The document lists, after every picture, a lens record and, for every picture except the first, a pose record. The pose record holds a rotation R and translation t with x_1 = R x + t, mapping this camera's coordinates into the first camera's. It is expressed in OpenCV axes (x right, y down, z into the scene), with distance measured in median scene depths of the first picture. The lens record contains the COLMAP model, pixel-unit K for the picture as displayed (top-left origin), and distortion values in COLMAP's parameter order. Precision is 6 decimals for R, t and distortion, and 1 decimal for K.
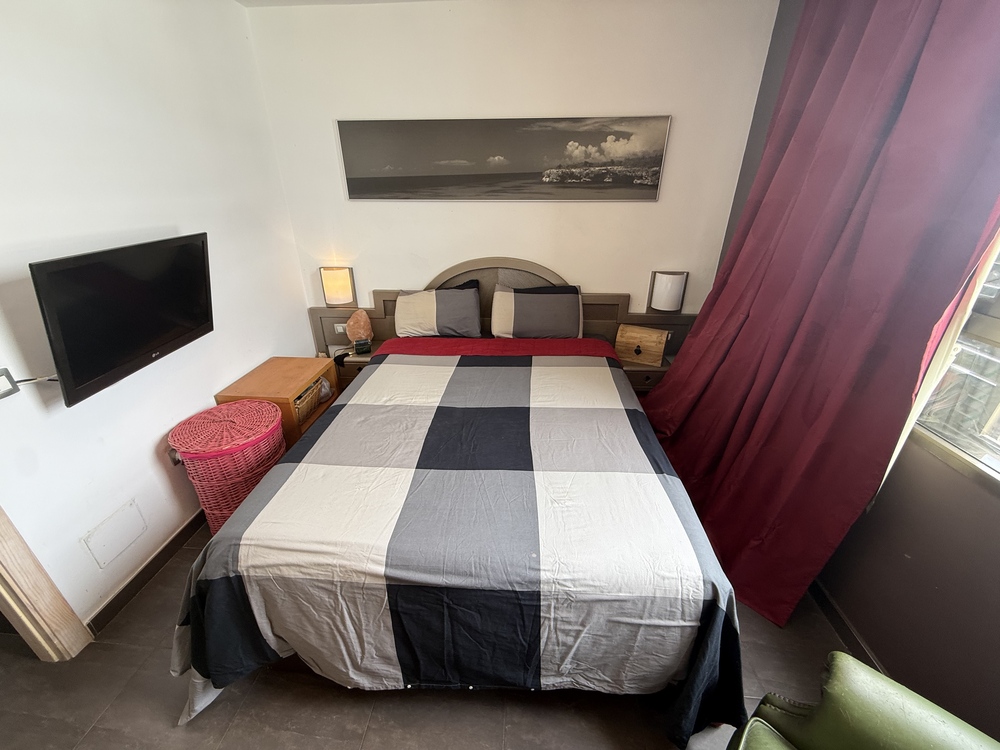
lens RADIAL K [[397.9, 0, 497.9], [0, 397.9, 373.3], [0, 0, 1]] dist [-0.001760, 0.000243]
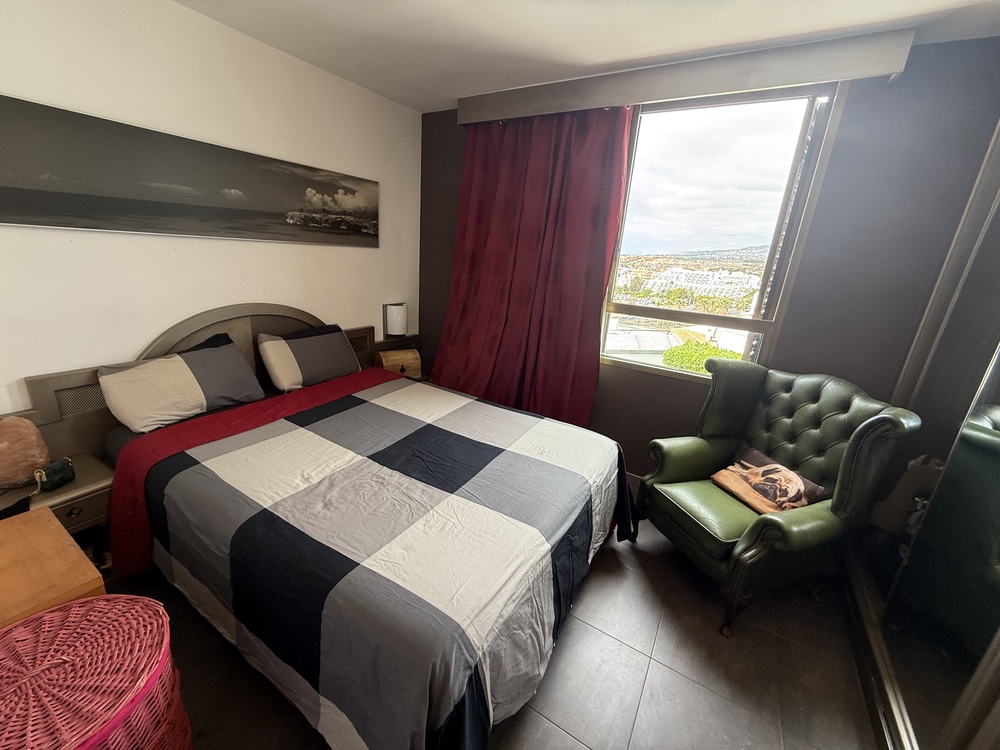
lens RADIAL K [[397.9, 0, 495.7], [0, 397.9, 371.9], [0, 0, 1]] dist [-0.001760, 0.000243]
pose [[0.459653, -0.225517, 0.858989, -0.572169], [0.313379, 0.946191, 0.080719, -0.063160], [-0.830971, 0.232086, 0.505592, 0.184623]]
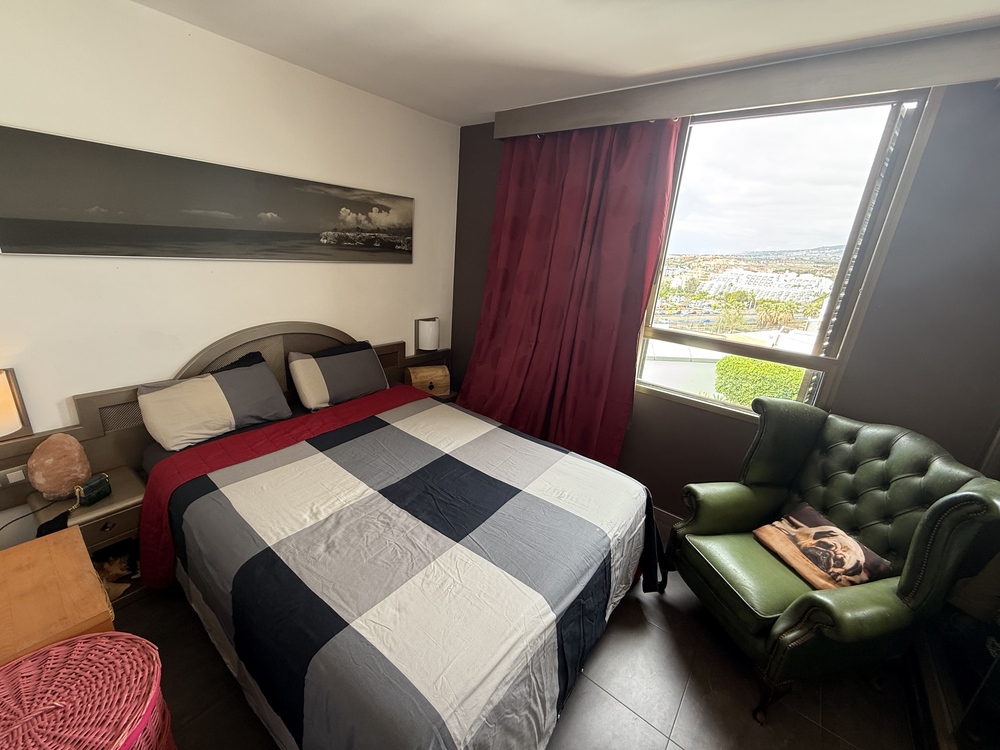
lens RADIAL K [[397.9, 0, 495.9], [0, 397.9, 371.8], [0, 0, 1]] dist [-0.001760, 0.000243]
pose [[0.560002, -0.208155, 0.801916, -0.503656], [0.283169, 0.957721, 0.050852, -0.110448], [-0.778597, 0.198601, 0.595269, 0.153438]]
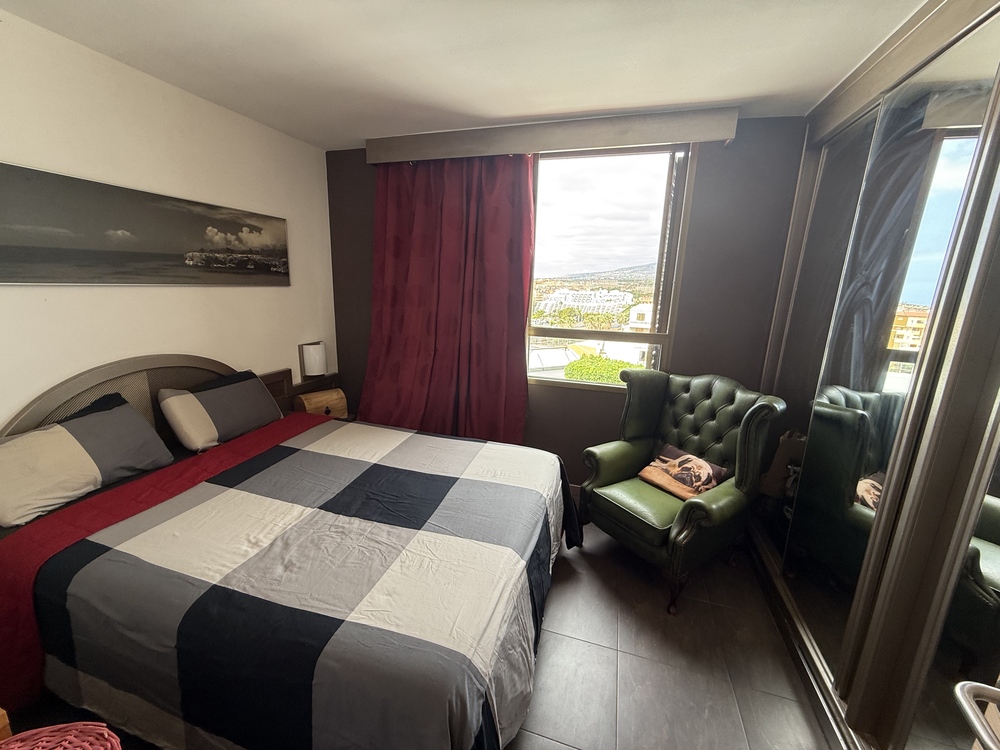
lens RADIAL K [[397.9, 0, 494.9], [0, 397.9, 372.1], [0, 0, 1]] dist [-0.001760, 0.000243]
pose [[0.227437, -0.202185, 0.952572, -0.622374], [0.387383, 0.916261, 0.101986, -0.095396], [-0.893424, 0.345814, 0.286715, 0.233154]]
